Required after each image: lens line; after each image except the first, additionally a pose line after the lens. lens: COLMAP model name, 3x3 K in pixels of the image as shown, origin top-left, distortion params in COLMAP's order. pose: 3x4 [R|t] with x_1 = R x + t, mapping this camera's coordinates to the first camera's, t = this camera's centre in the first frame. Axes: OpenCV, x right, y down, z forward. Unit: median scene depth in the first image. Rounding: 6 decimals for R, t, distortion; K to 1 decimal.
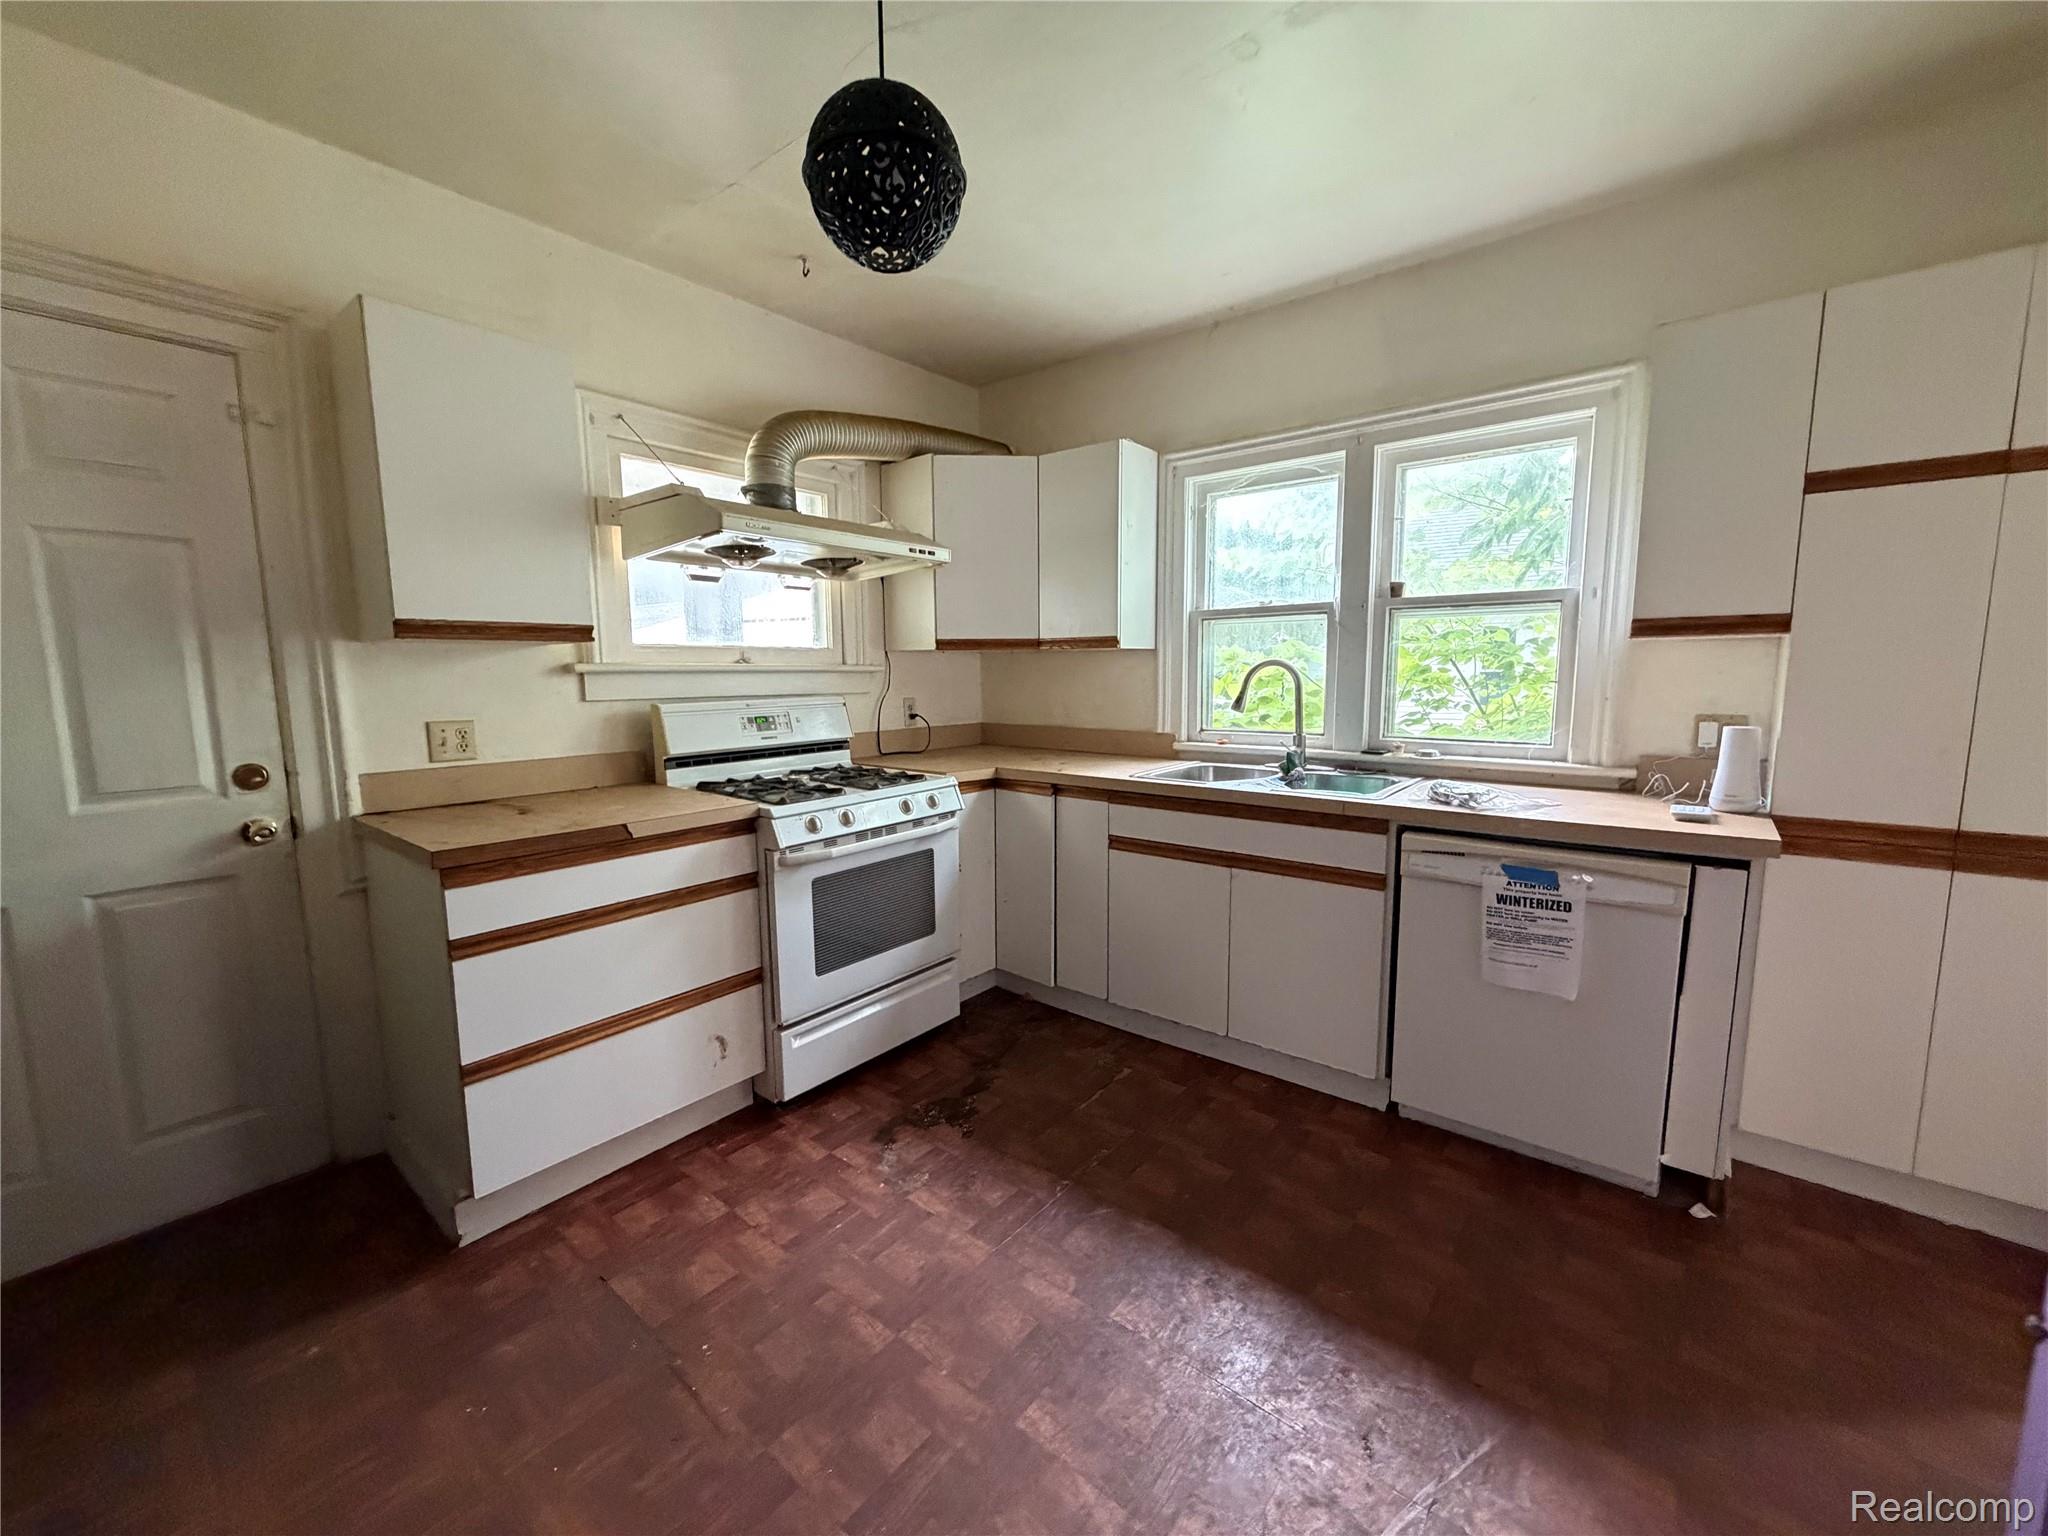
lens RADIAL K [[817.5, 0, 1017.0], [0, 817.5, 771.4], [0, 0, 1]] dist [0.000615, 0.001083]
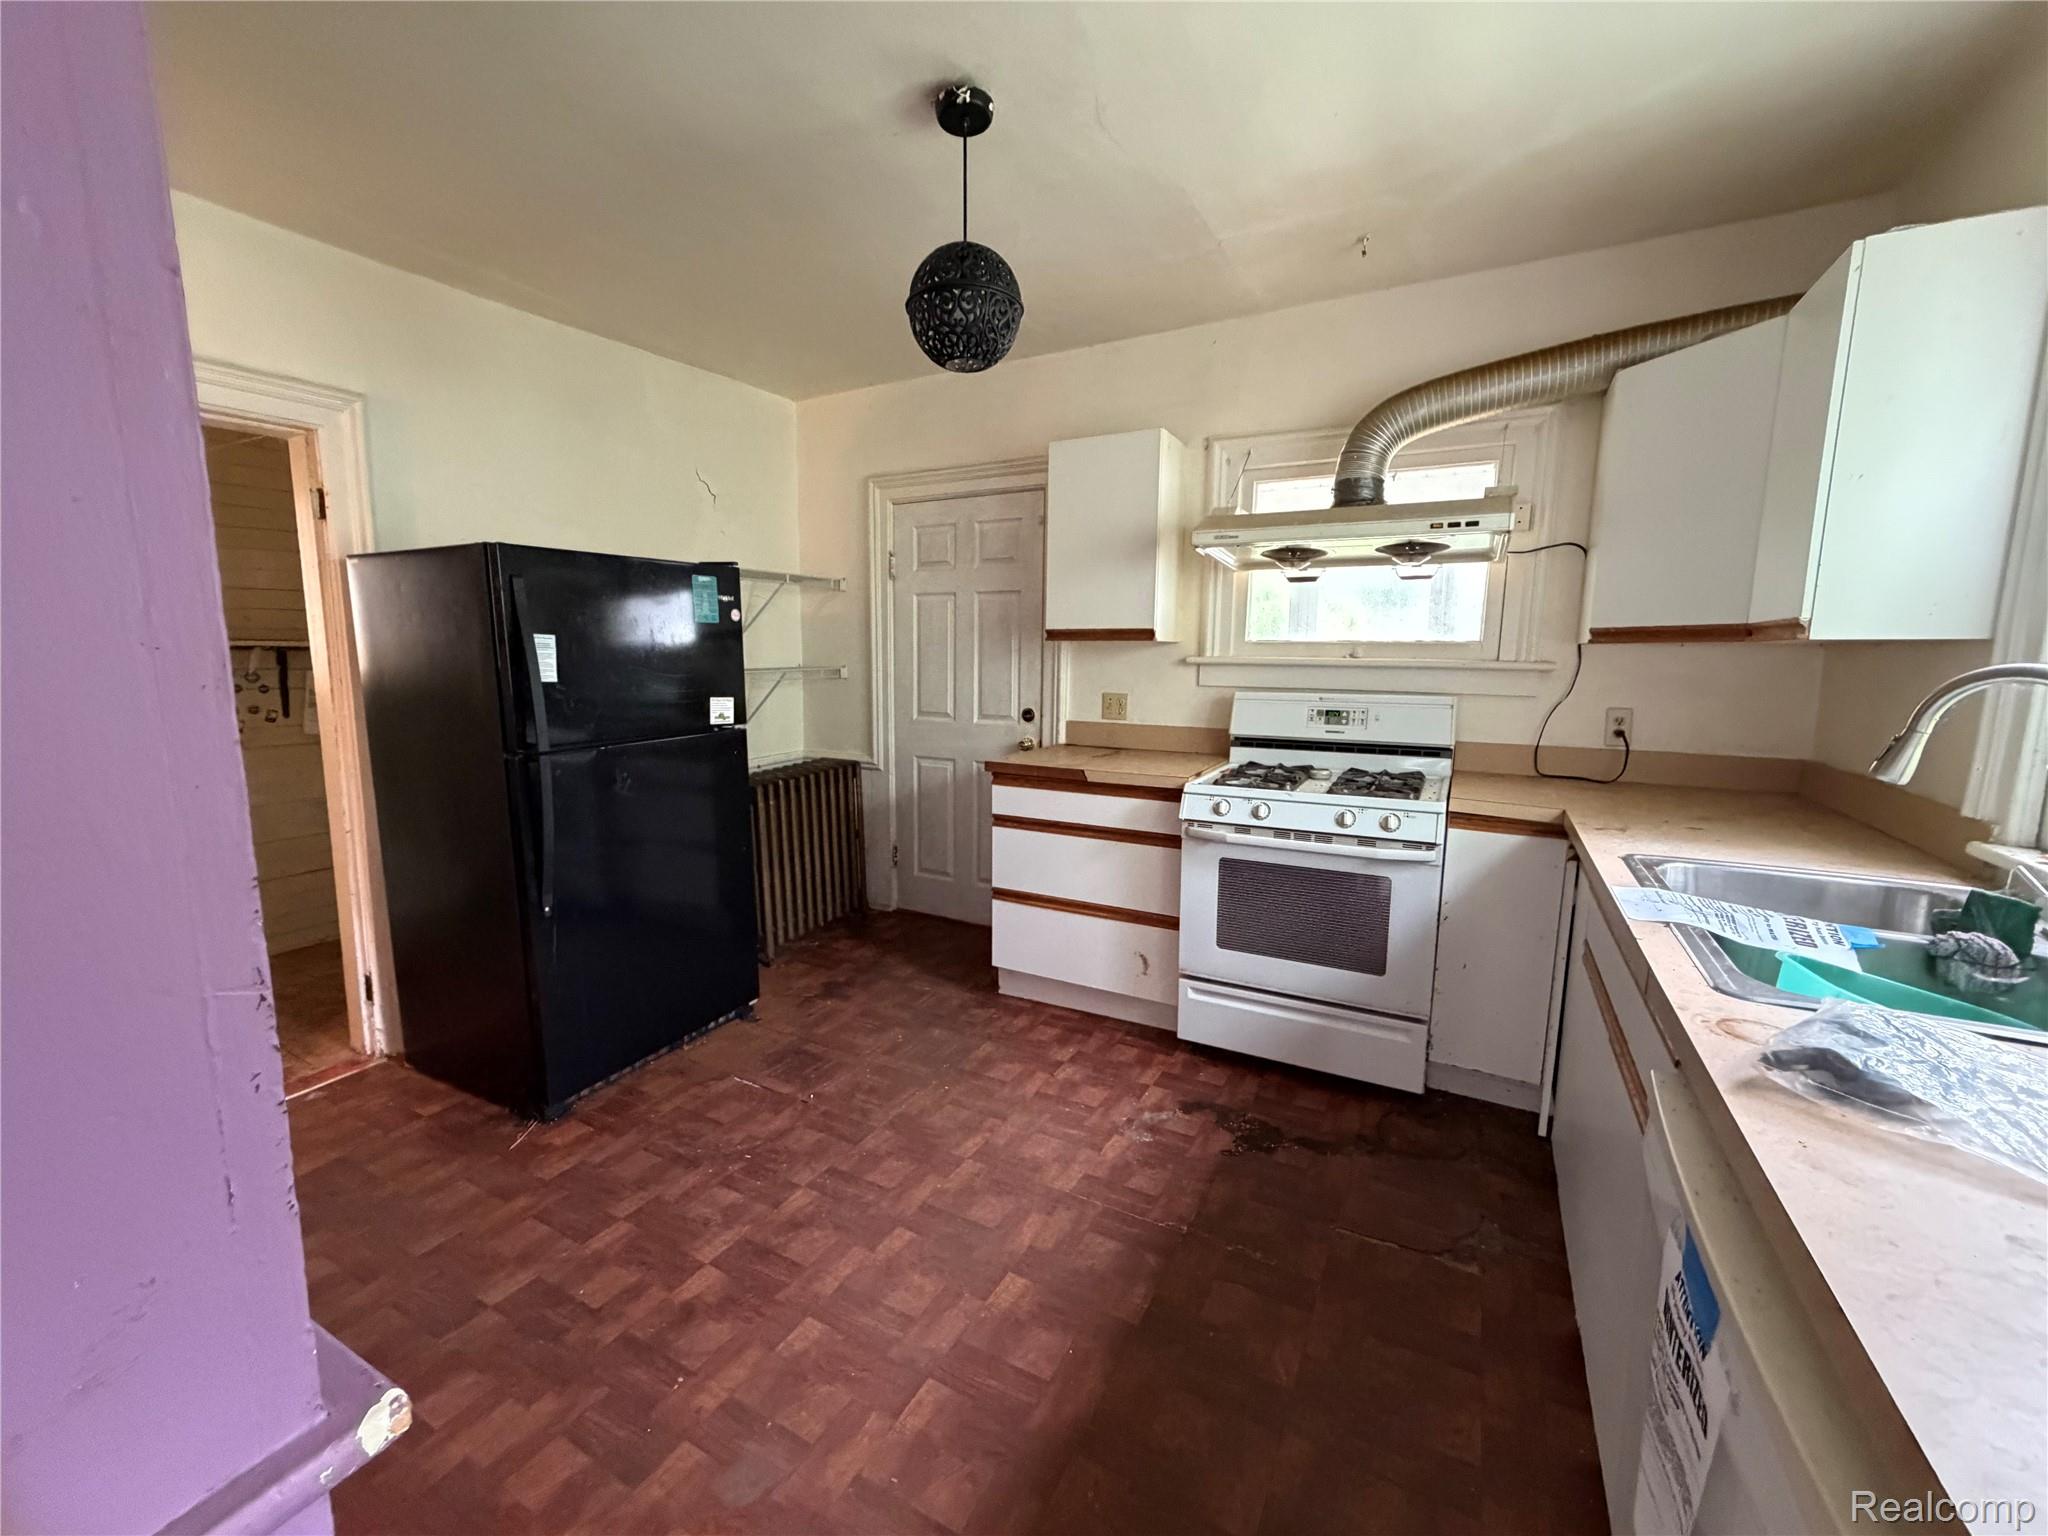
lens RADIAL K [[817.5, 0, 1017.4], [0, 817.5, 769.1], [0, 0, 1]] dist [0.000615, 0.001083]
pose [[0.174899, 0.146251, -0.973664, 0.762465], [-0.134245, 0.983213, 0.123571, -0.083990], [0.975391, 0.109097, 0.191597, 0.525727]]
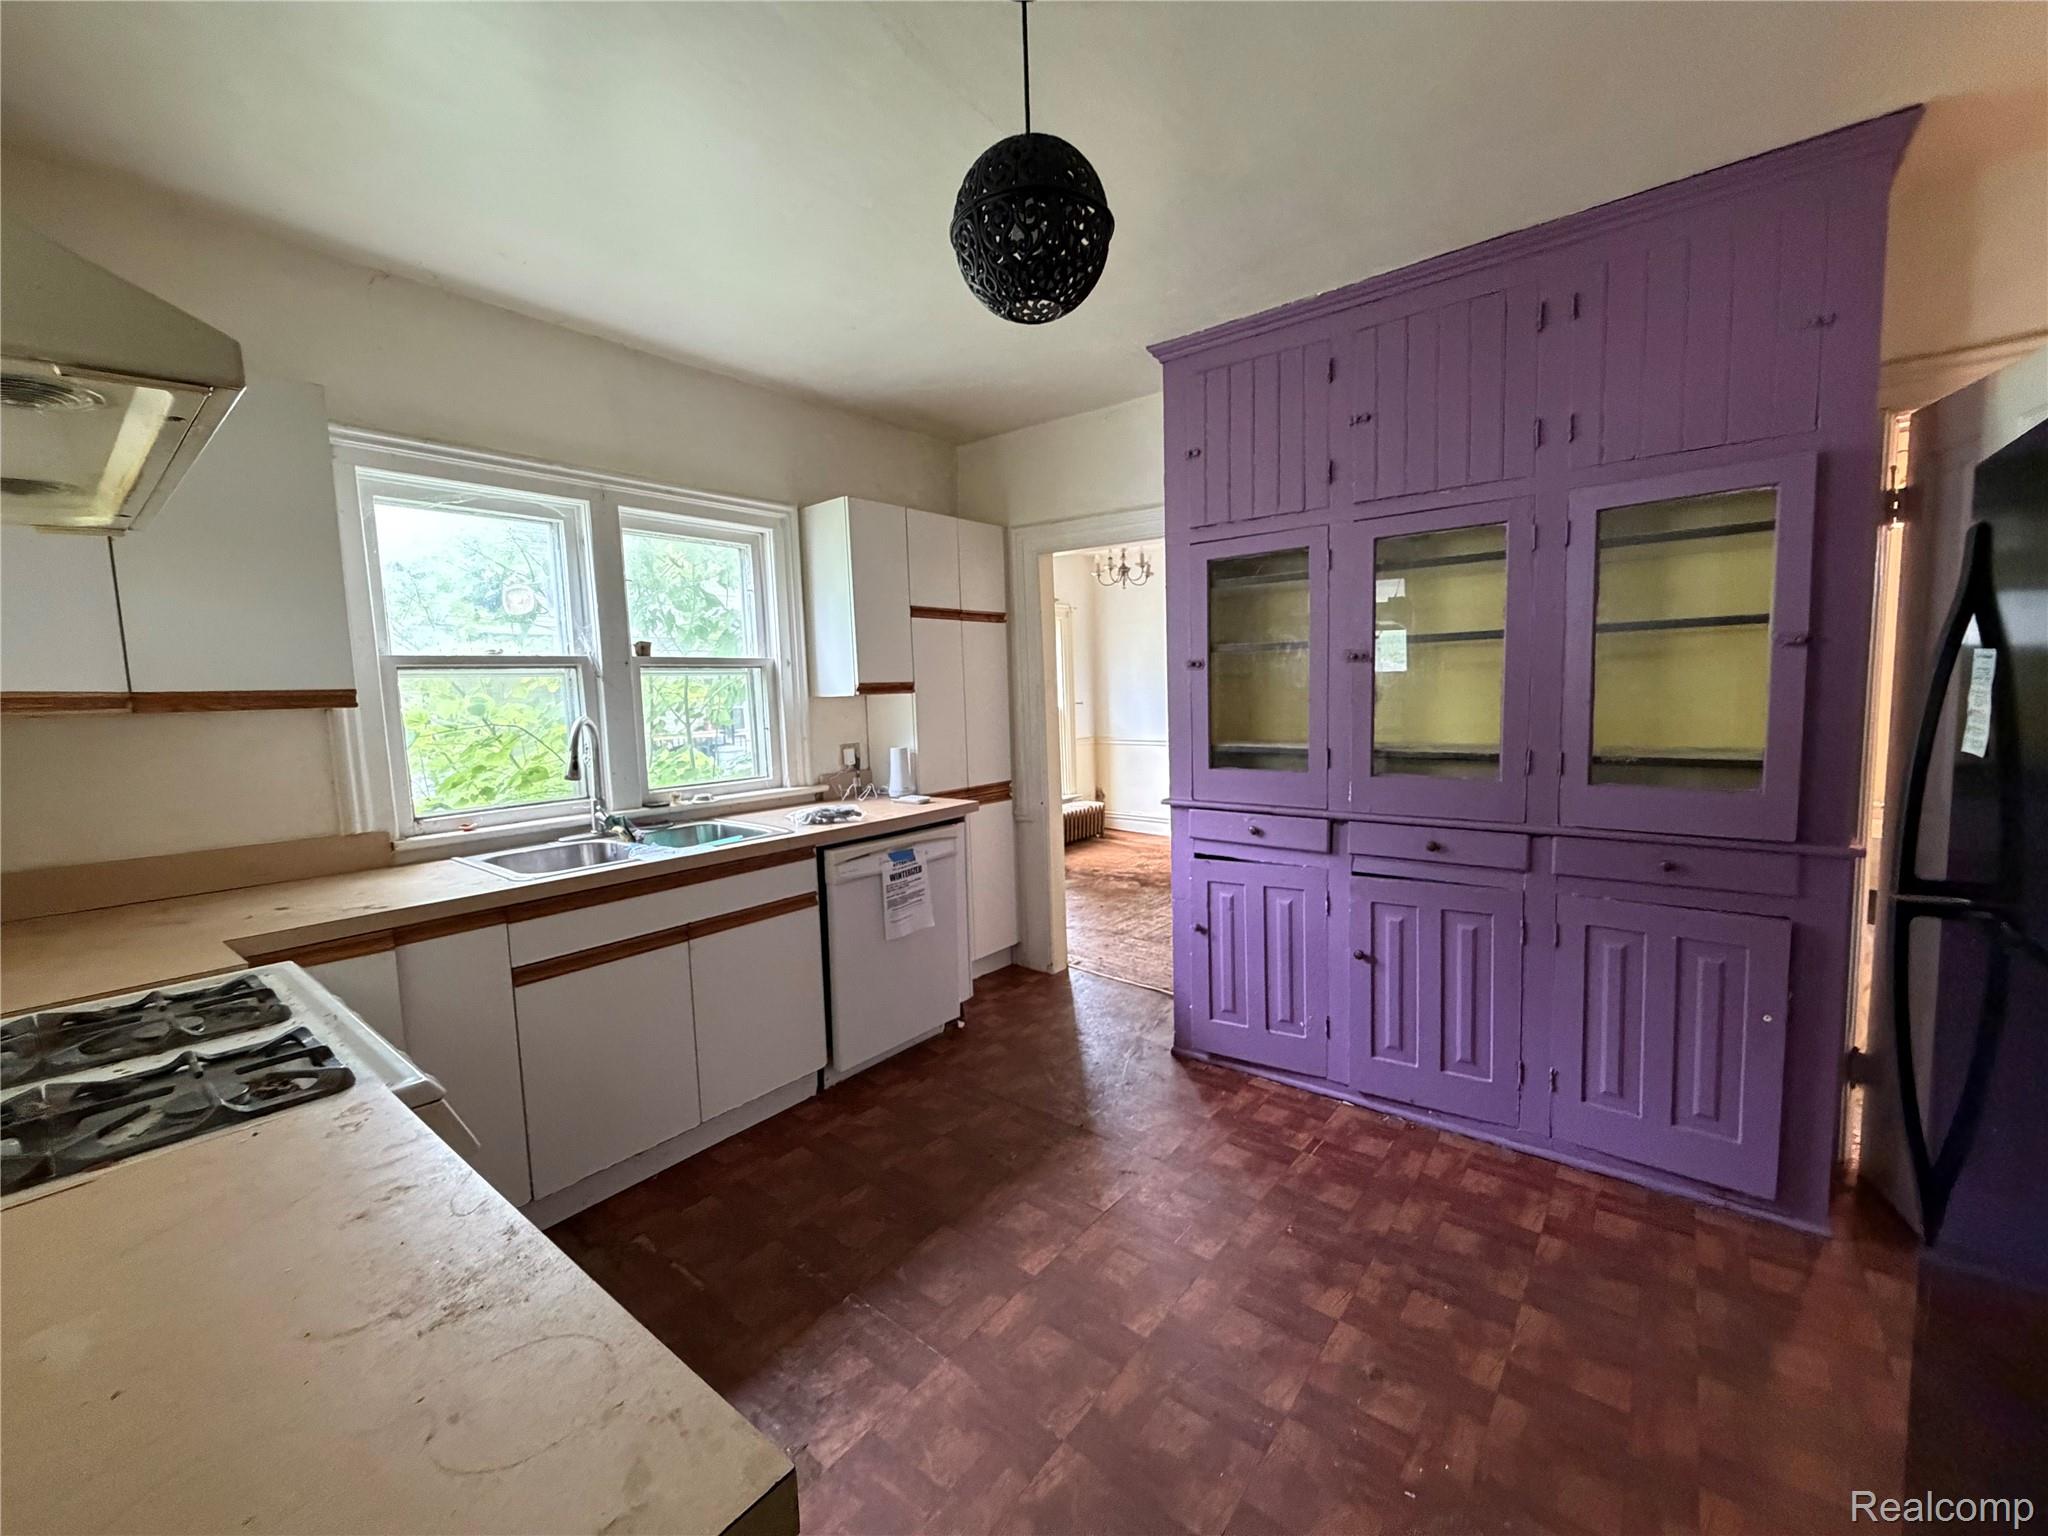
lens RADIAL K [[817.5, 0, 1021.0], [0, 817.5, 768.5], [0, 0, 1]] dist [0.000615, 0.001083]
pose [[-0.006003, -0.086260, 0.996255, -0.700606], [0.158500, 0.983596, 0.086119, -0.101542], [-0.987341, 0.158423, 0.007768, 0.643810]]
